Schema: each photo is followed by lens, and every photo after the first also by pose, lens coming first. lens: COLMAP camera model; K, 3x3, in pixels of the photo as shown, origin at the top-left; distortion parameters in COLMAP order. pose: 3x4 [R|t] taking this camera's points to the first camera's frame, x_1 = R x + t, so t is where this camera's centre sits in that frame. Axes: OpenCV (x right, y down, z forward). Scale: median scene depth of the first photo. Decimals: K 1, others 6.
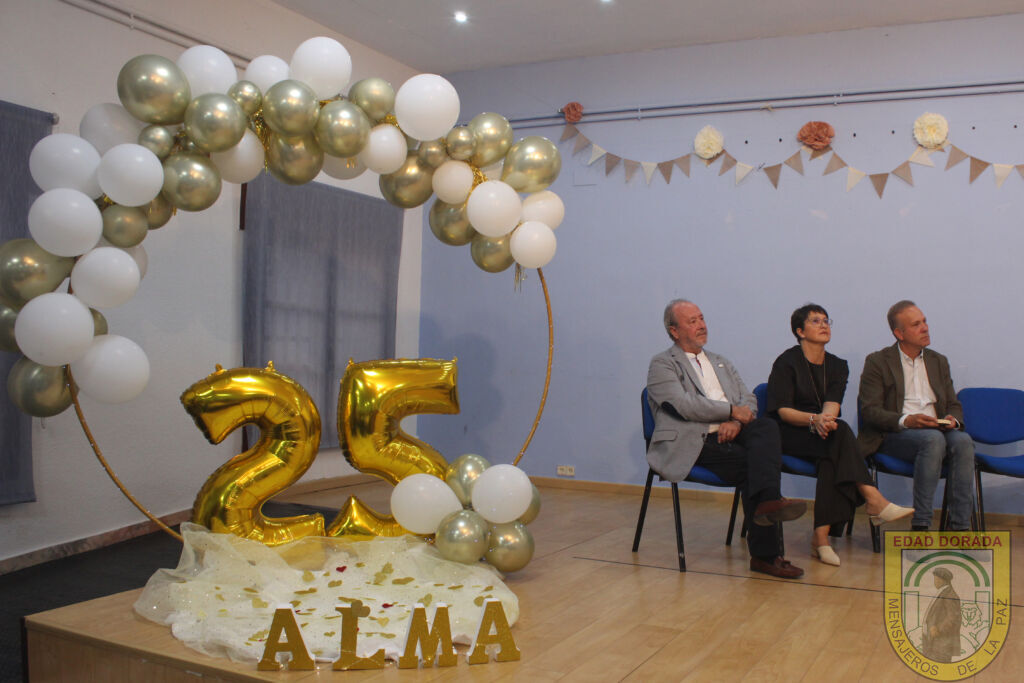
lens RADIAL K [[997.2, 0, 512.0], [0, 997.2, 341.5], [0, 0, 1]] dist [-0.140962, 0.019812]
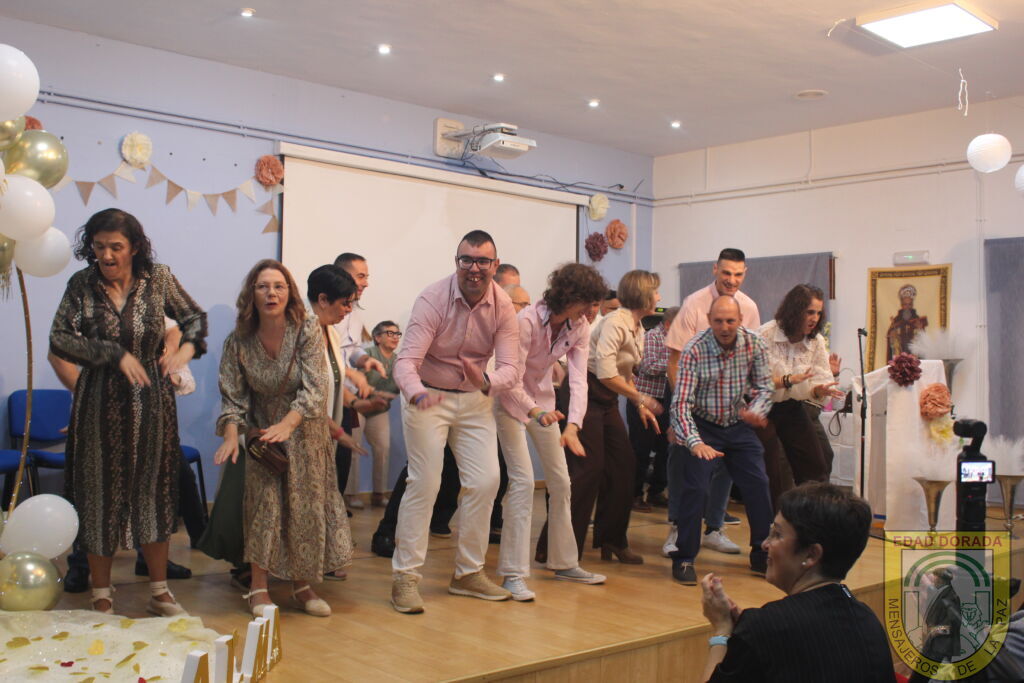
lens RADIAL K [[1178.1, 0, 512.0], [0, 1178.1, 341.5], [0, 0, 1]] dist [-0.013051, -0.003161]
pose [[0.339086, 0.003789, 0.940748, -0.870461], [-0.021195, 0.999769, 0.003613, -0.028152], [-0.940517, -0.021164, 0.339088, 0.231725]]
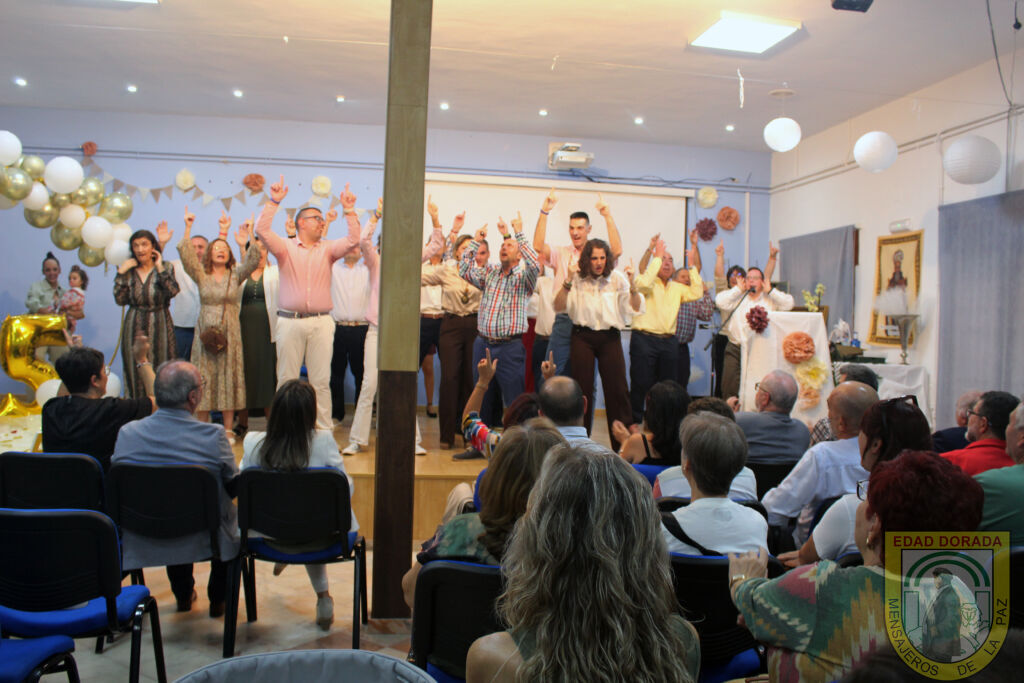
lens RADIAL K [[982.8, 0, 512.0], [0, 982.8, 341.5], [0, 0, 1]] dist [-0.058021, 0.015785]
pose [[0.816425, -0.006816, 0.577411, -0.415901], [-0.016614, 0.999239, 0.035285, -0.009040], [-0.577212, -0.038401, 0.815691, -0.879033]]
